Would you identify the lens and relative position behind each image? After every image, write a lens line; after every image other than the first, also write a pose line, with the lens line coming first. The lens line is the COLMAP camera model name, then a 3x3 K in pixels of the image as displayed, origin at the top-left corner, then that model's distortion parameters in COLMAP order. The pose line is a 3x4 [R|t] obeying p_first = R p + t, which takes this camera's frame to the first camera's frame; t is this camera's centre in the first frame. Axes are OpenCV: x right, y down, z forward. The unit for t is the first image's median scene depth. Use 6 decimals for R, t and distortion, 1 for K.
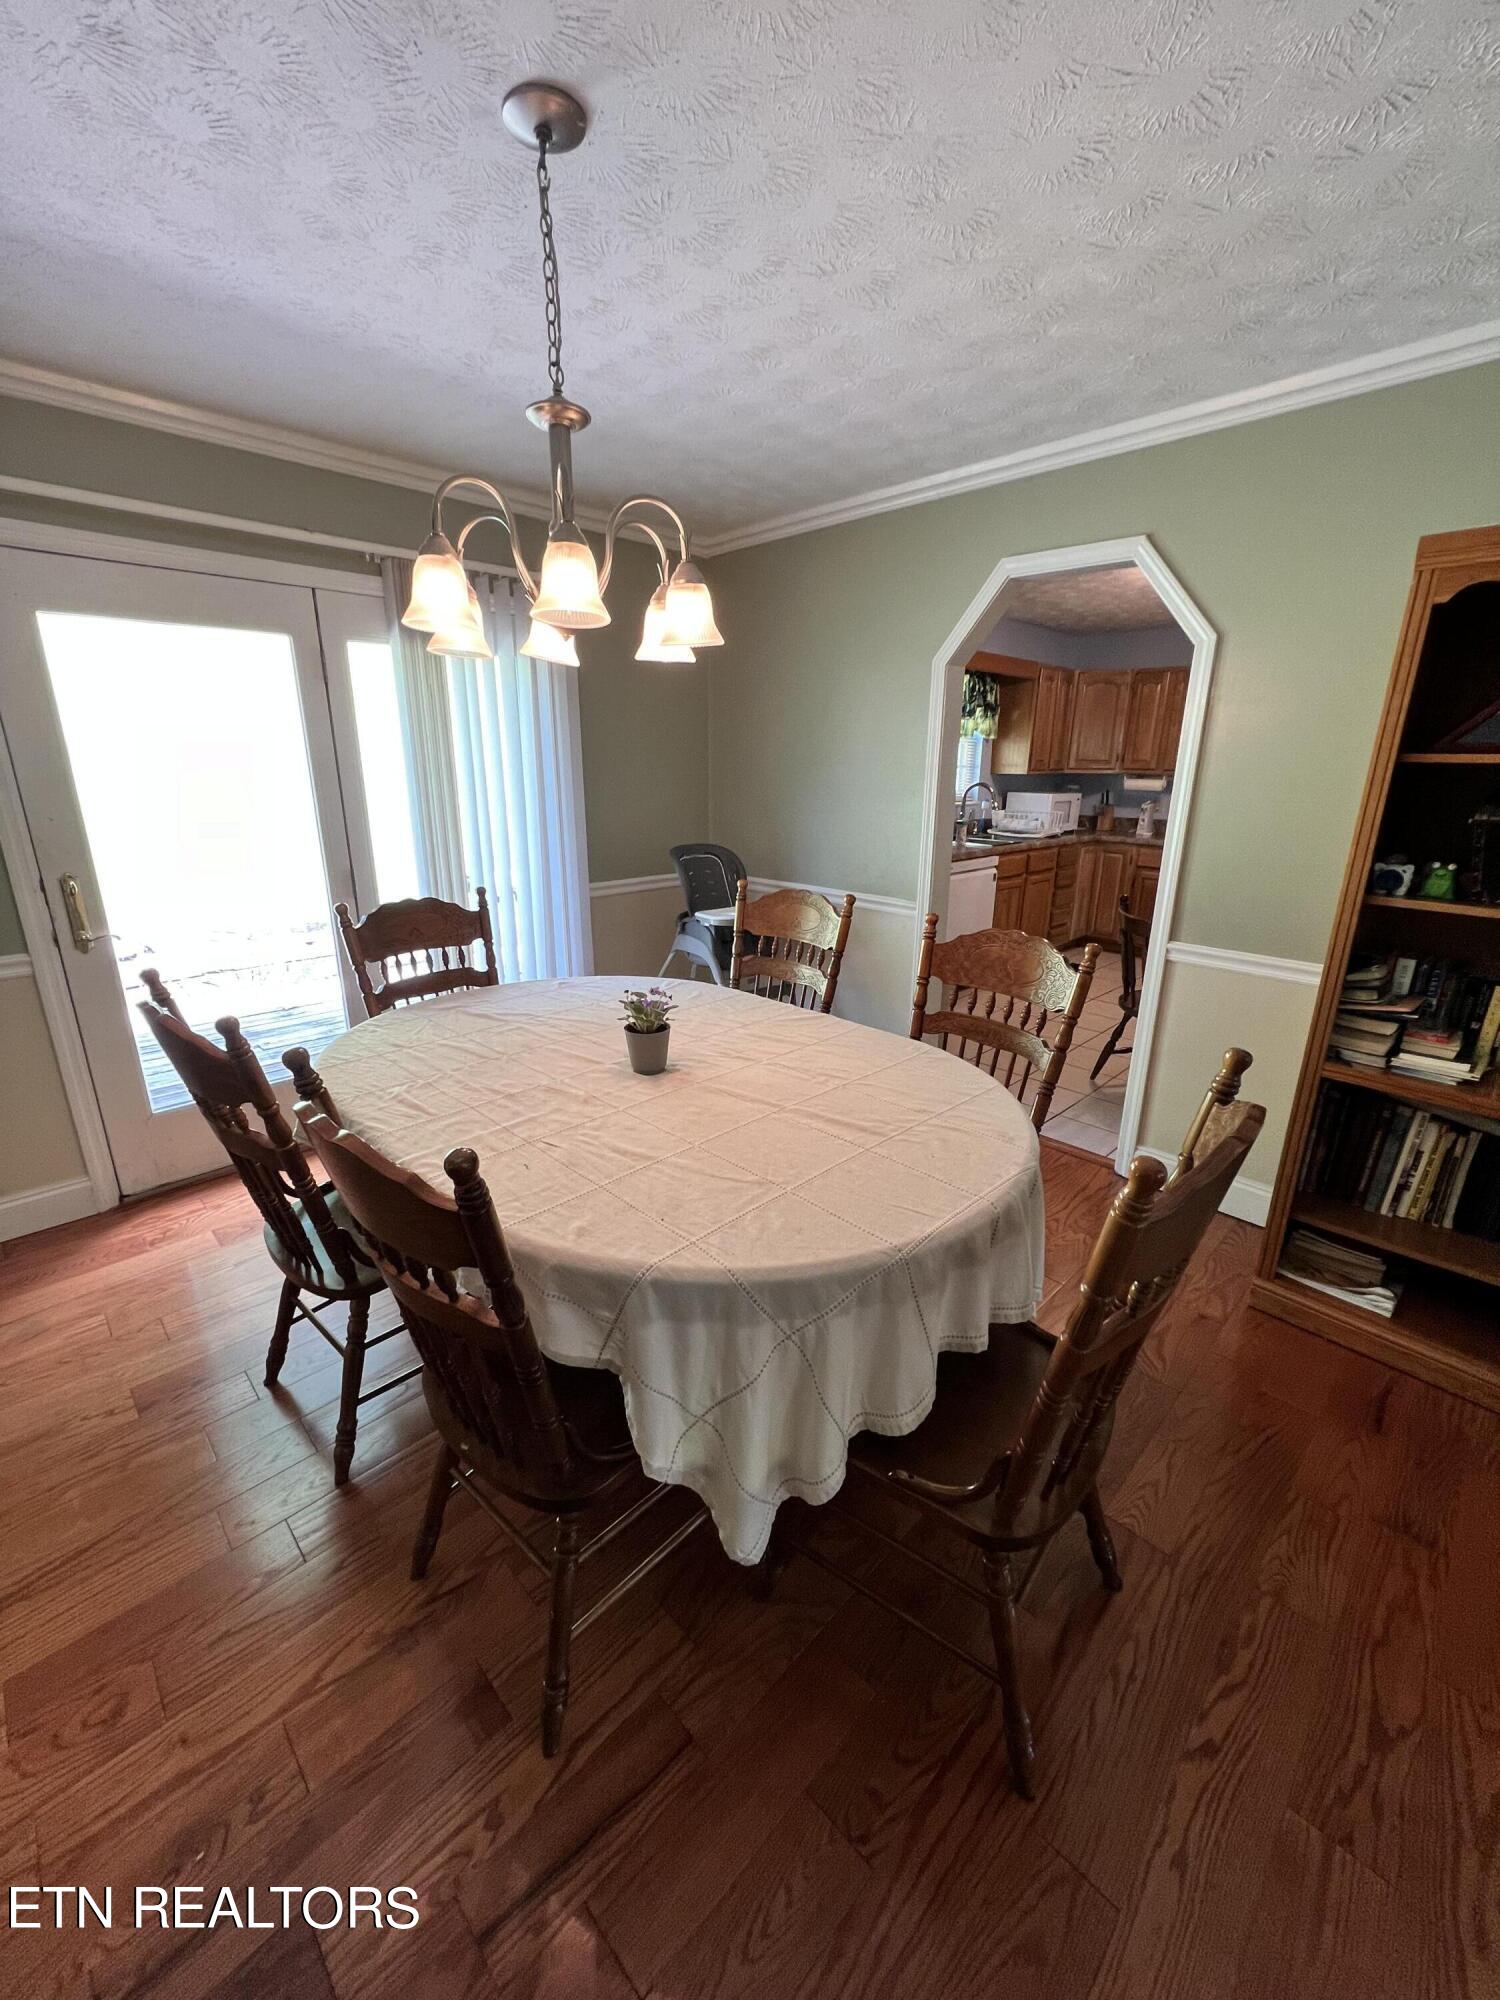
lens RADIAL K [[794.9, 0, 746.3], [0, 794.9, 1000.4], [0, 0, 1]] dist [0.001214, 0.000116]
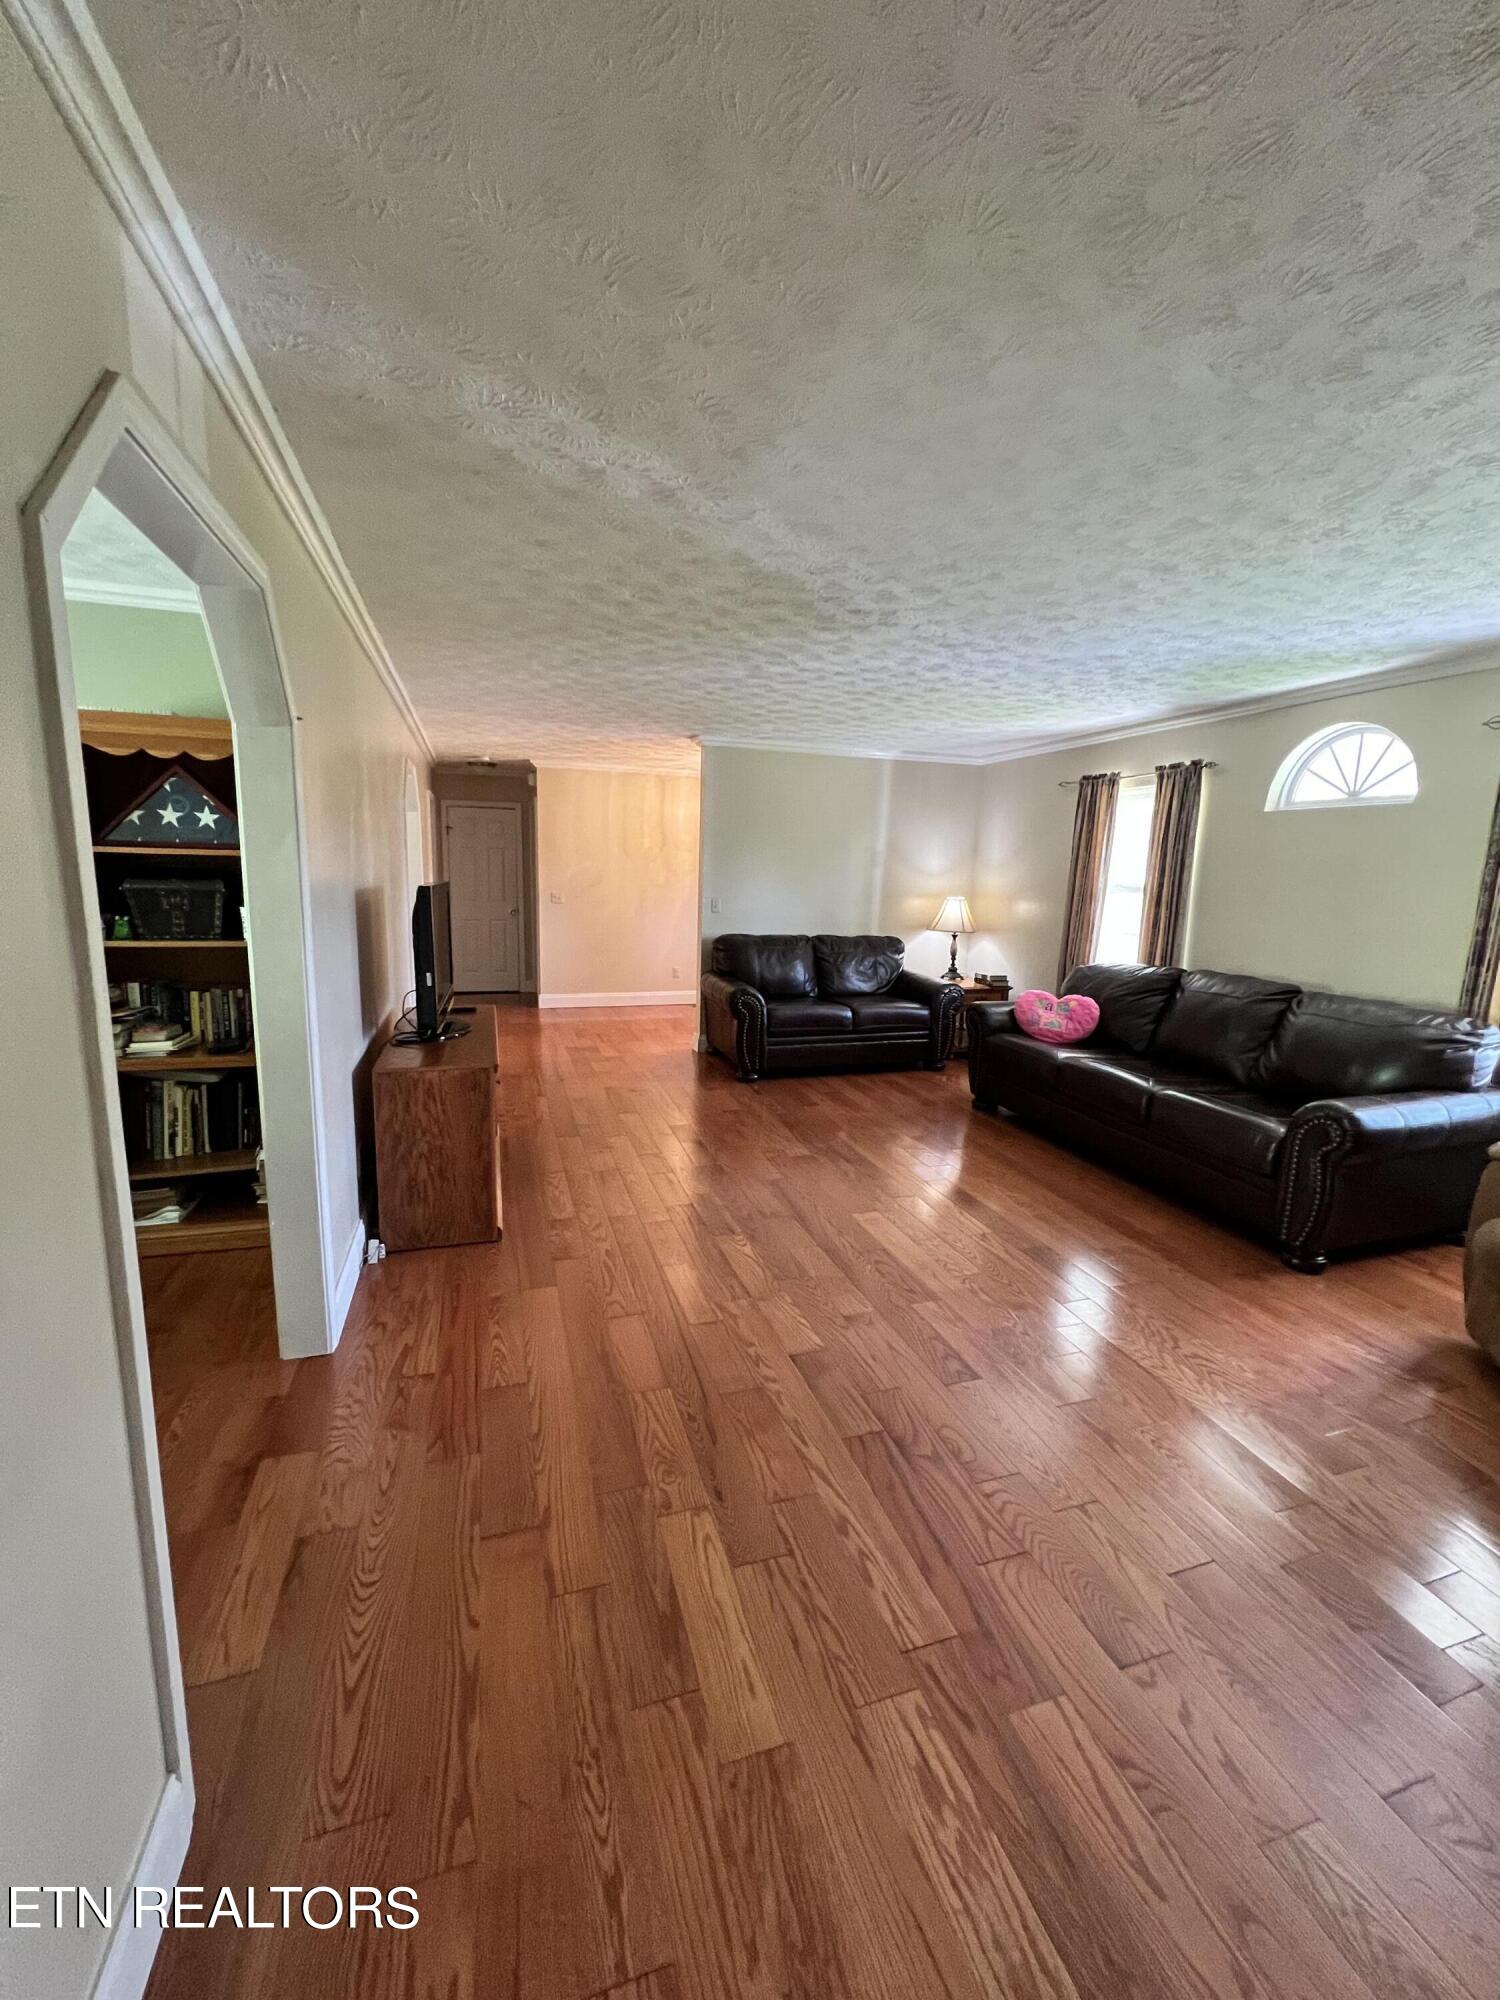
lens RADIAL K [[794.9, 0, 746.1], [0, 794.9, 1004.7], [0, 0, 1]] dist [0.001214, 0.000116]
pose [[0.451779, -0.138241, 0.881354, 0.035561], [0.233893, 0.971718, 0.032522, 0.156336], [-0.860924, 0.191449, 0.471335, -0.501541]]
